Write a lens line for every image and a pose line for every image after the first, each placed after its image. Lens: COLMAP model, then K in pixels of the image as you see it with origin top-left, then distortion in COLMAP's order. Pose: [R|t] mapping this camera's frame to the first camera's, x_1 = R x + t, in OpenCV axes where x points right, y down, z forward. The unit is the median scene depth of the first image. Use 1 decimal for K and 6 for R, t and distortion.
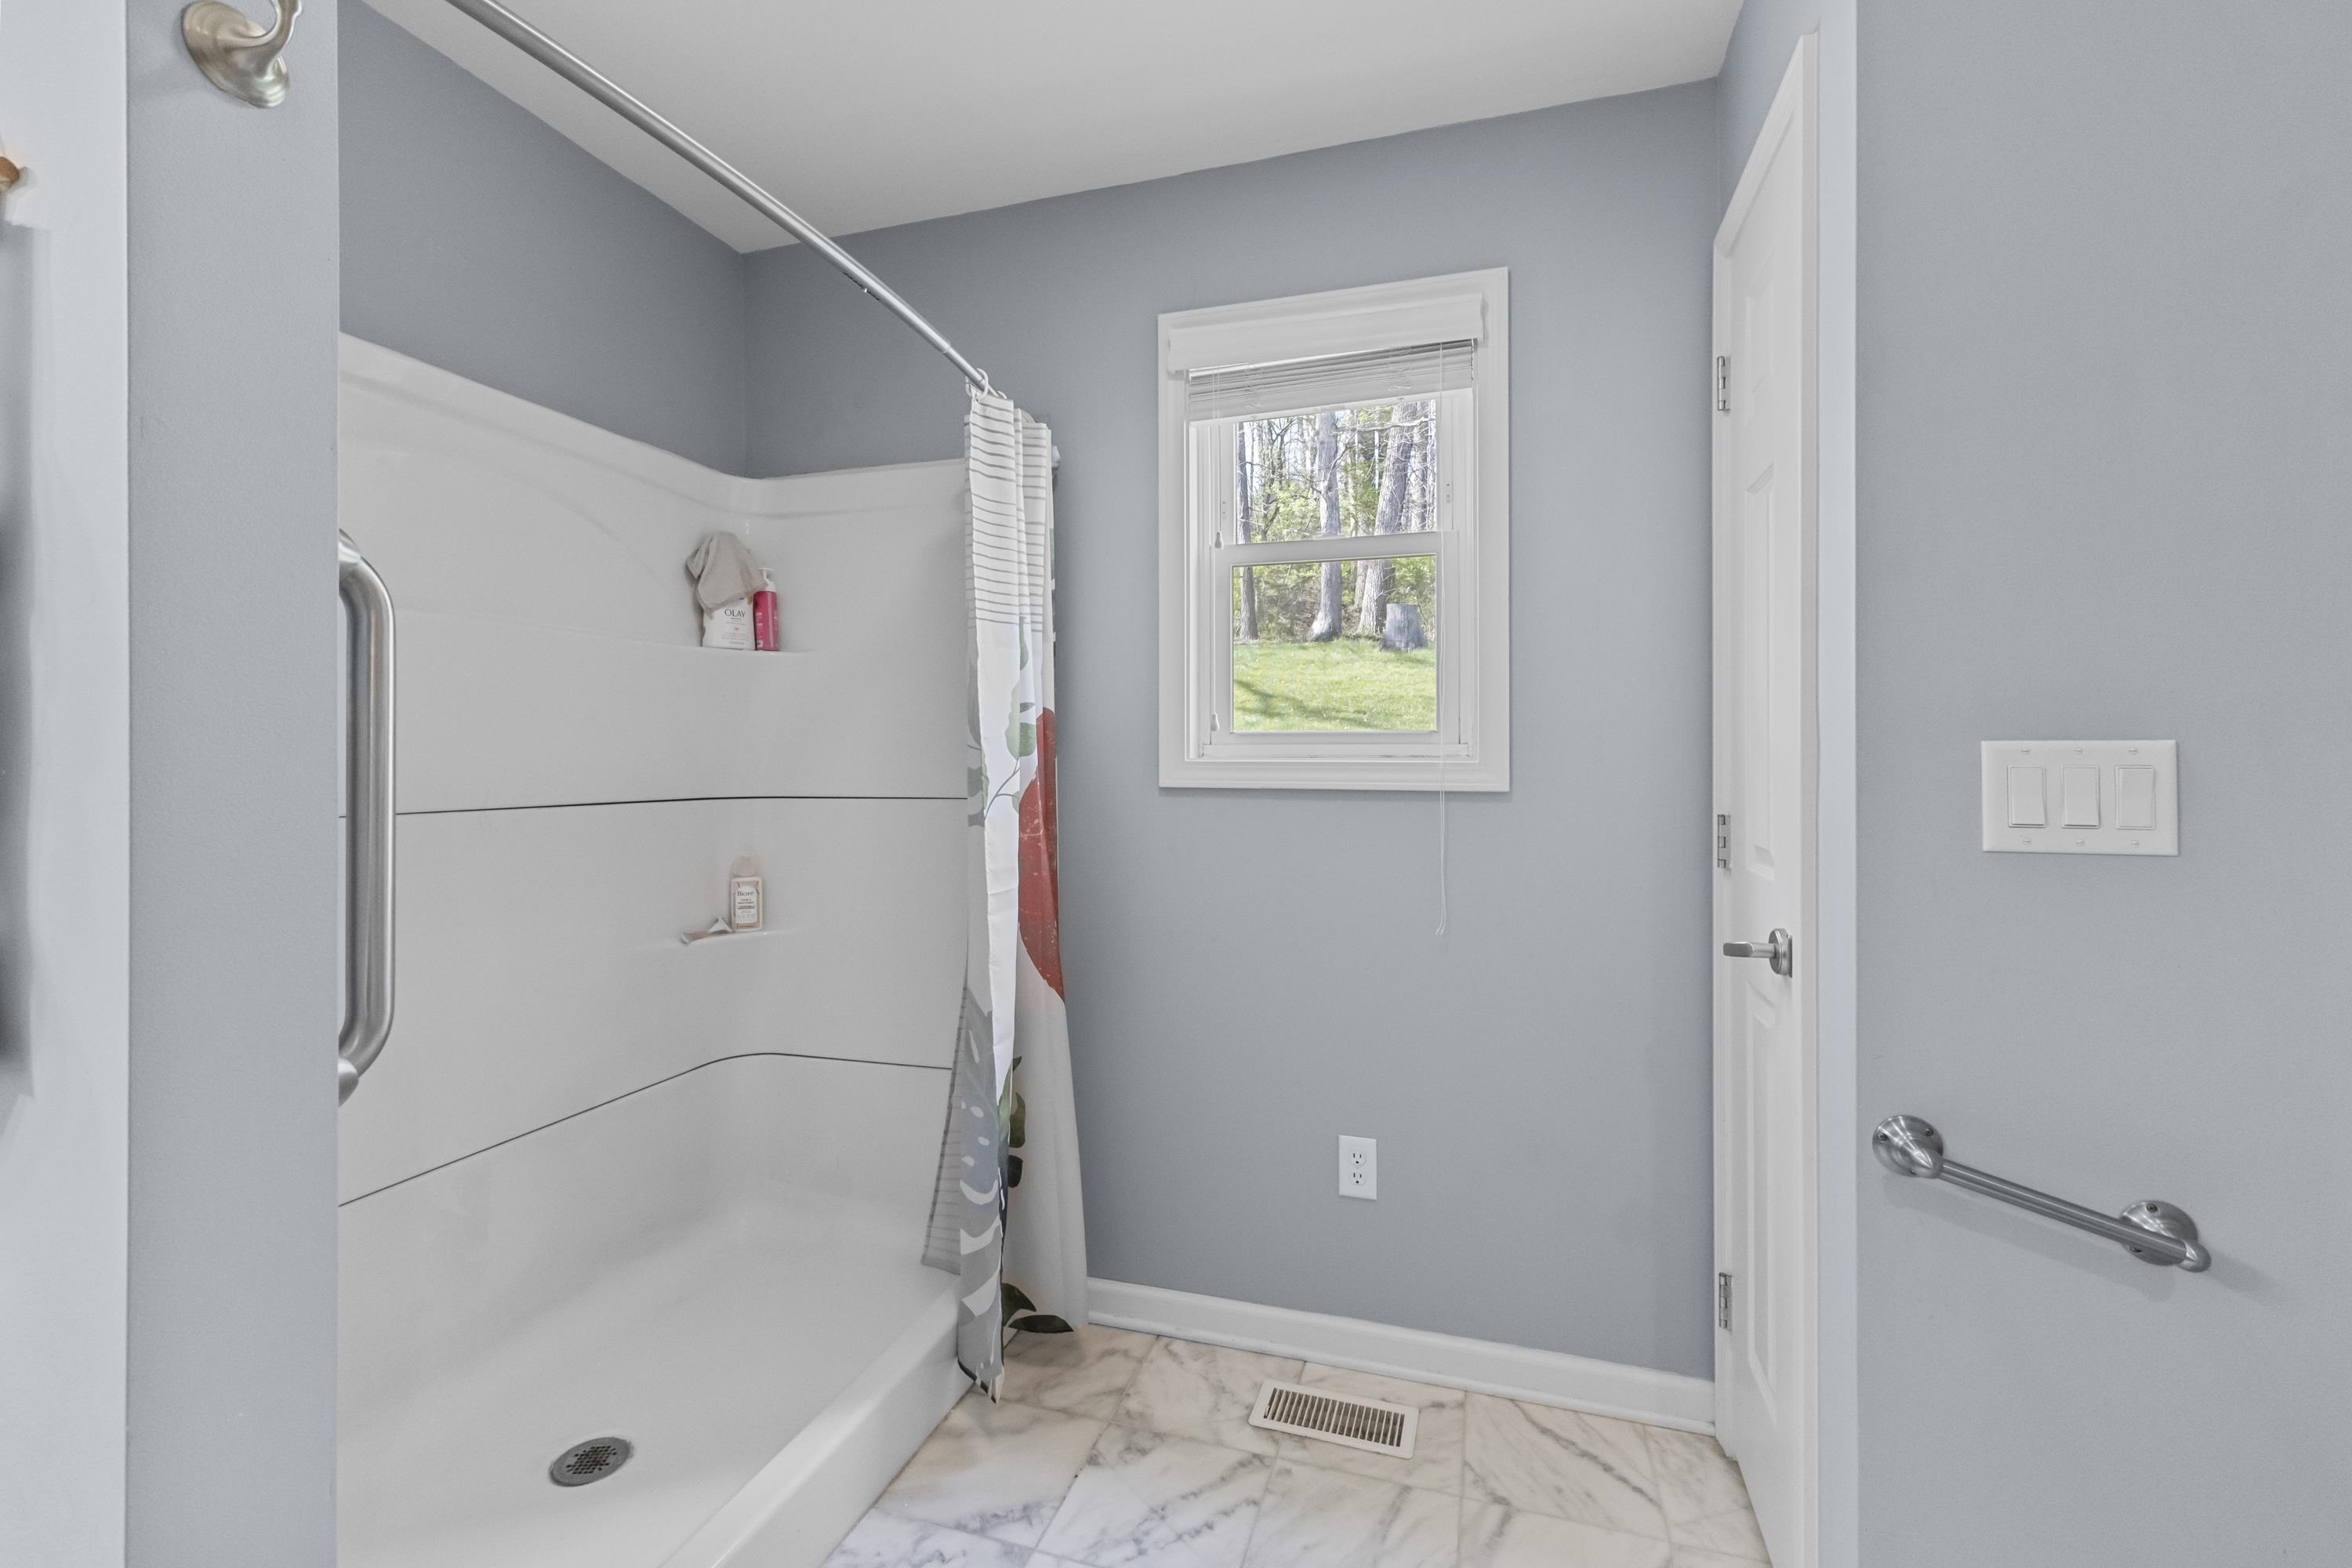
lens RADIAL K [[1009.9, 0, 1179.6], [0, 1009.9, 770.4], [0, 0, 1]] dist [0.004998, -0.000928]
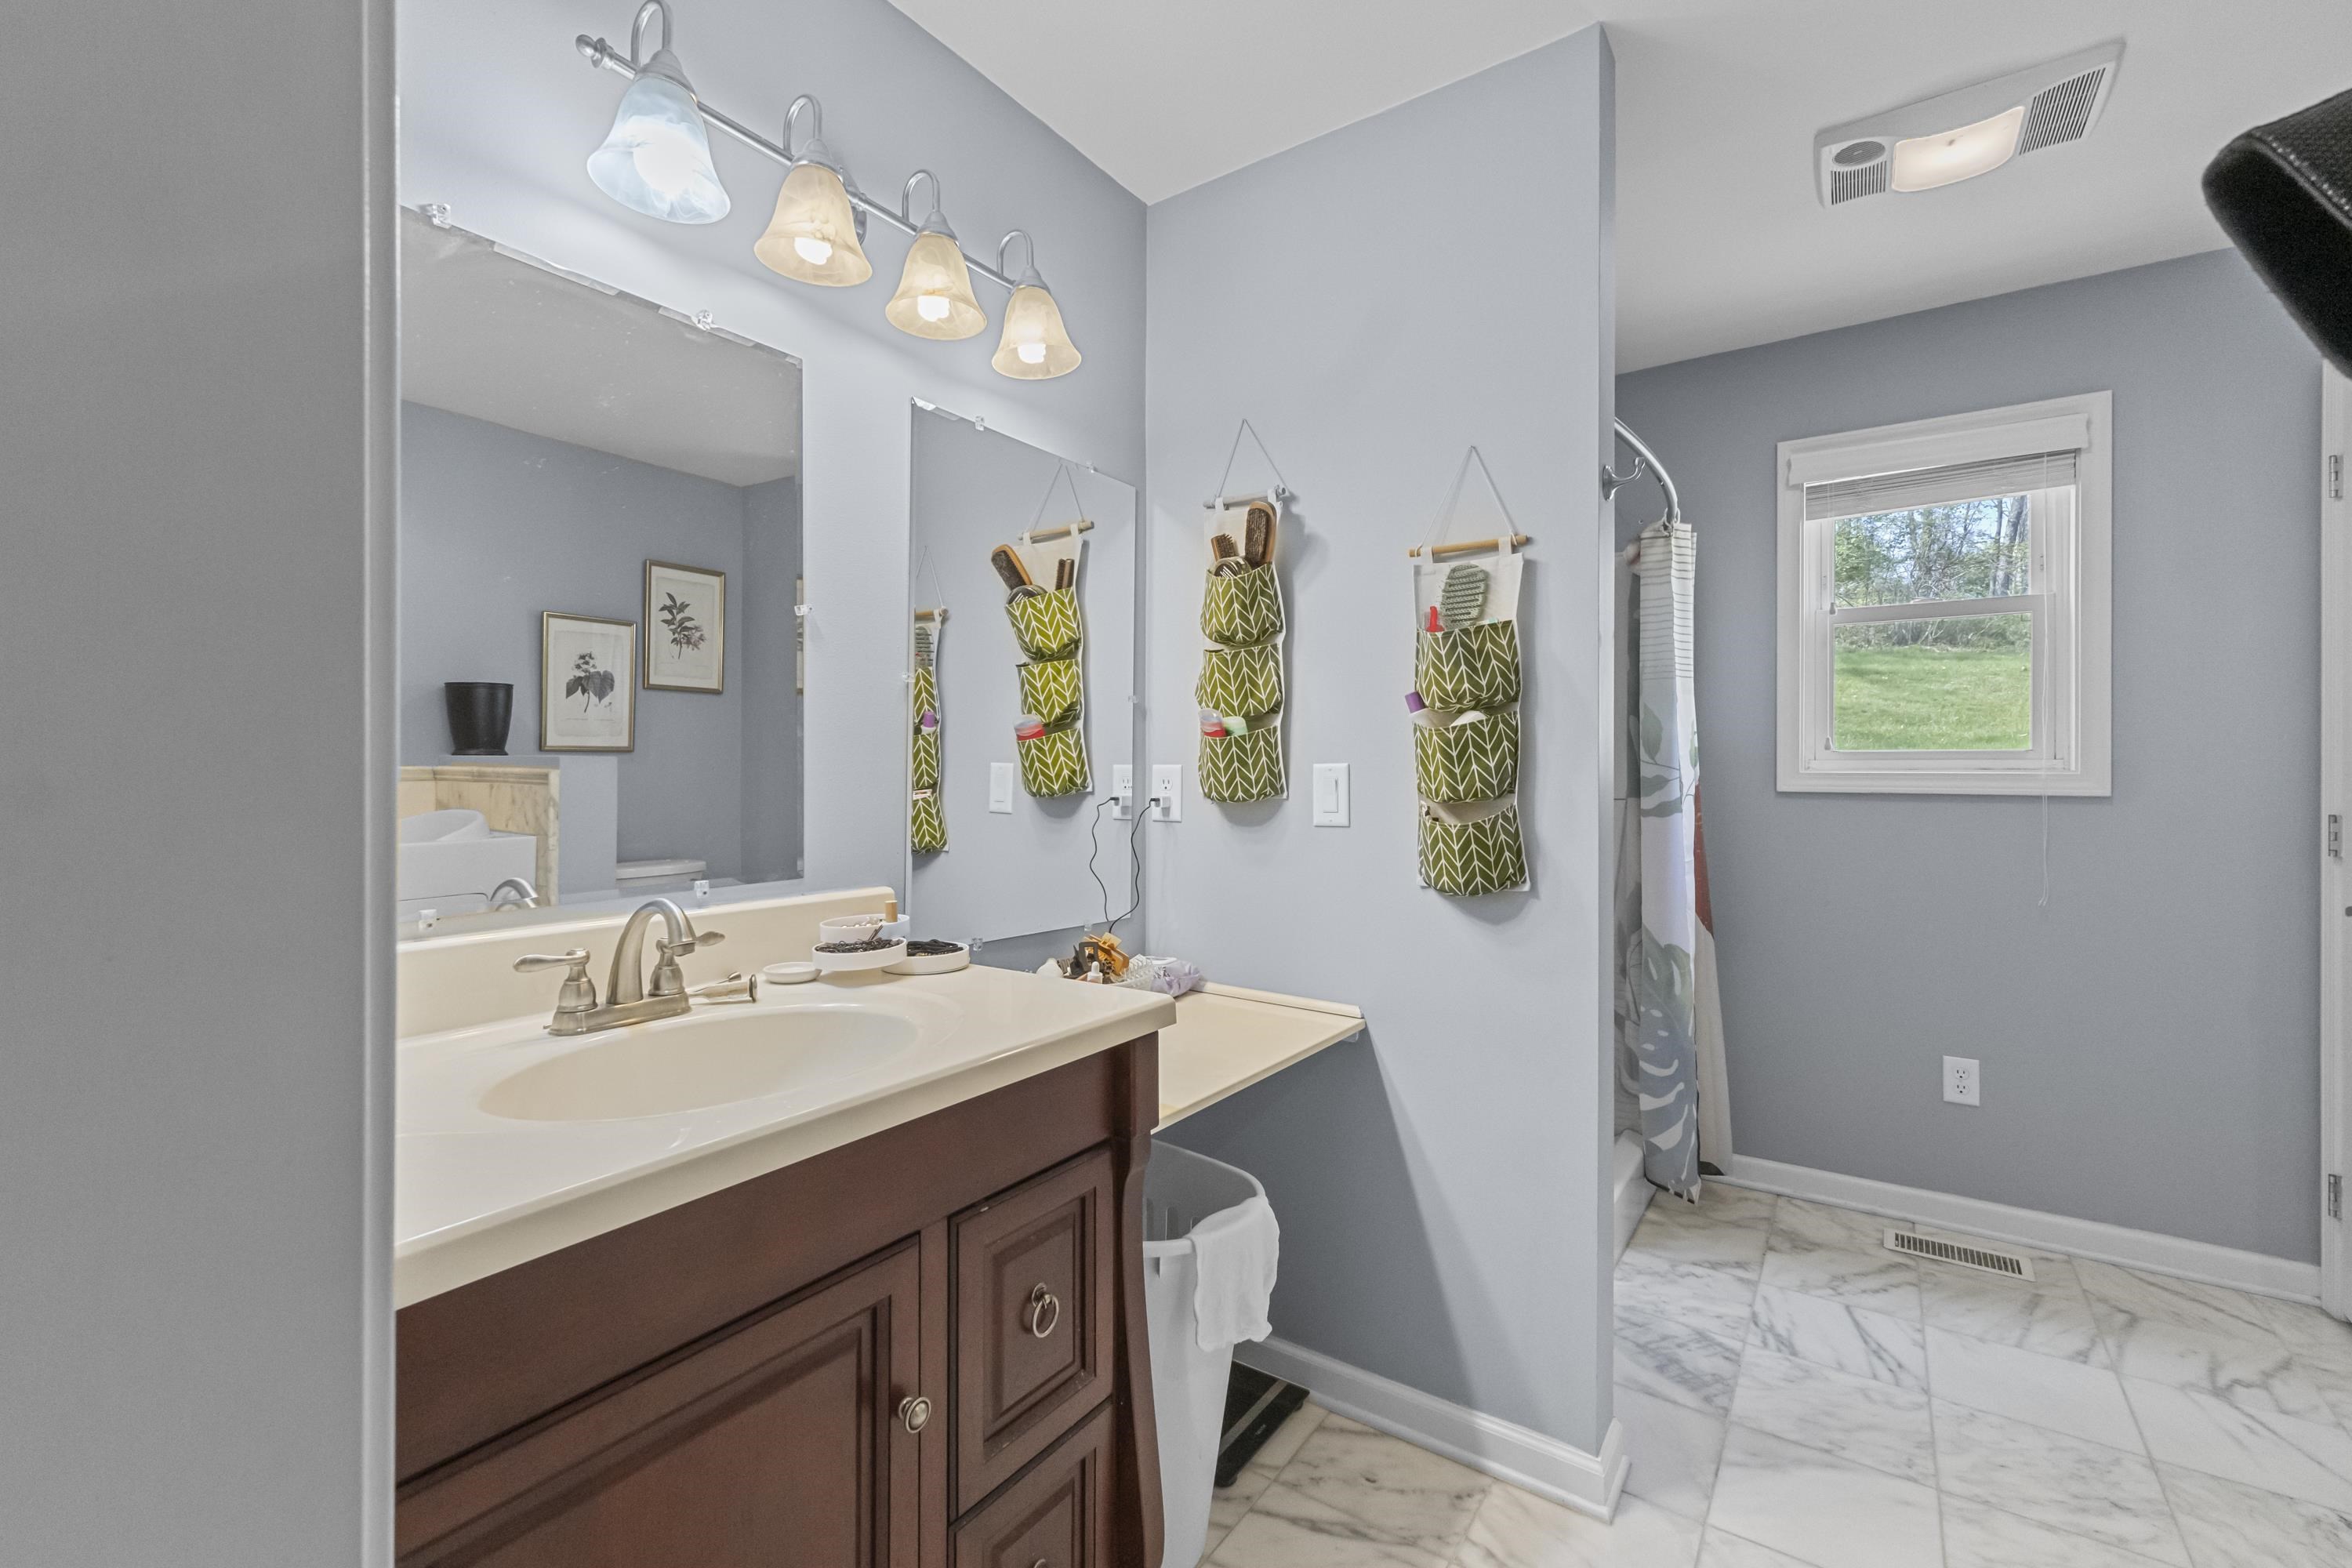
lens RADIAL K [[1009.9, 0, 1169.4], [0, 1009.9, 780.7], [0, 0, 1]] dist [0.004998, -0.000928]
pose [[0.953324, 0.004793, -0.301911, -0.430610], [-0.005291, 0.999986, -0.000832, 0.008388], [0.301902, 0.002391, 0.953336, -0.598793]]
